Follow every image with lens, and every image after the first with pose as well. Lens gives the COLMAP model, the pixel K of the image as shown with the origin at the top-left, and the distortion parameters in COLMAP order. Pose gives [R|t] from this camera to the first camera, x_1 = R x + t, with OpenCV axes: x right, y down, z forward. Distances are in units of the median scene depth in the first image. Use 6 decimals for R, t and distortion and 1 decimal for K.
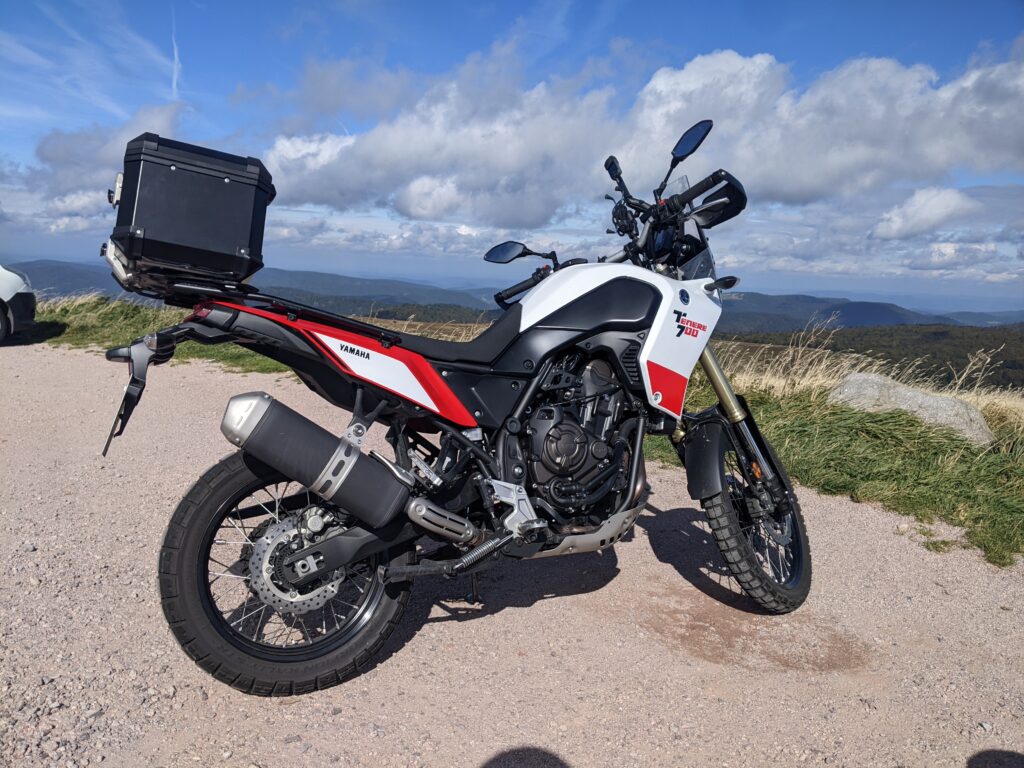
lens RADIAL K [[805.2, 0, 512.0], [0, 805.2, 384.0], [0, 0, 1]] dist [0.094664, -0.151210]
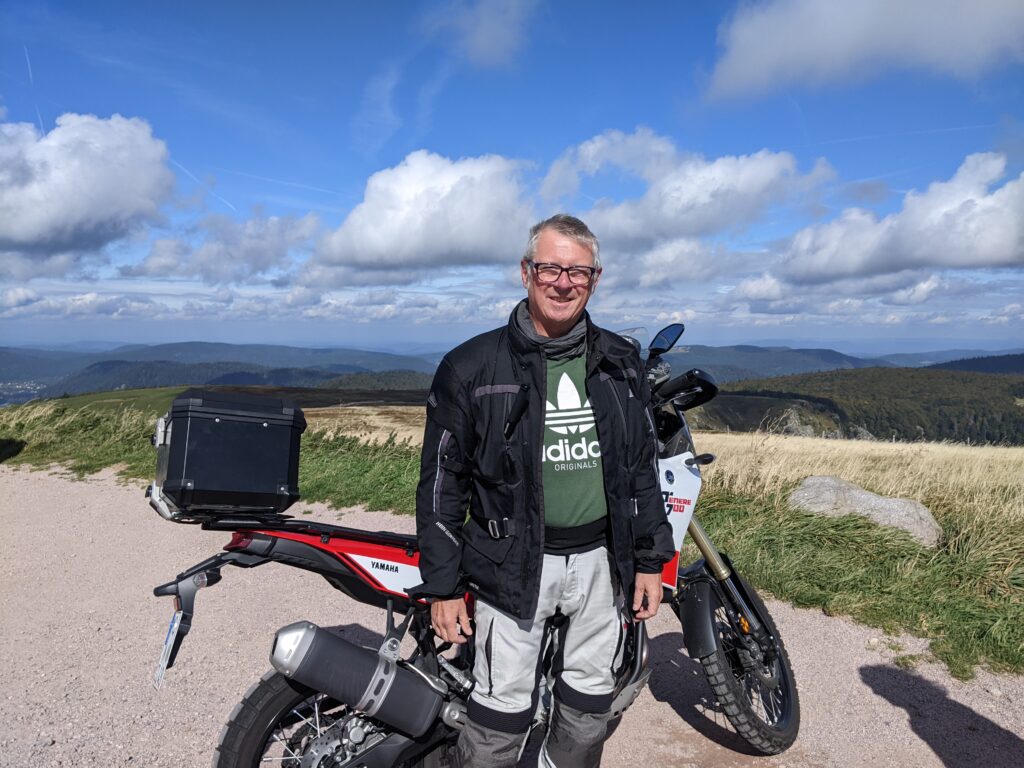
lens RADIAL K [[824.7, 0, 510.2], [0, 824.7, 335.2], [0, 0, 1]] dist [0.086339, -0.115293]
pose [[0.995485, -0.059333, 0.074095, -0.075514], [0.065052, 0.994883, -0.077310, -0.214094], [-0.069129, 0.081781, 0.994250, -0.134990]]
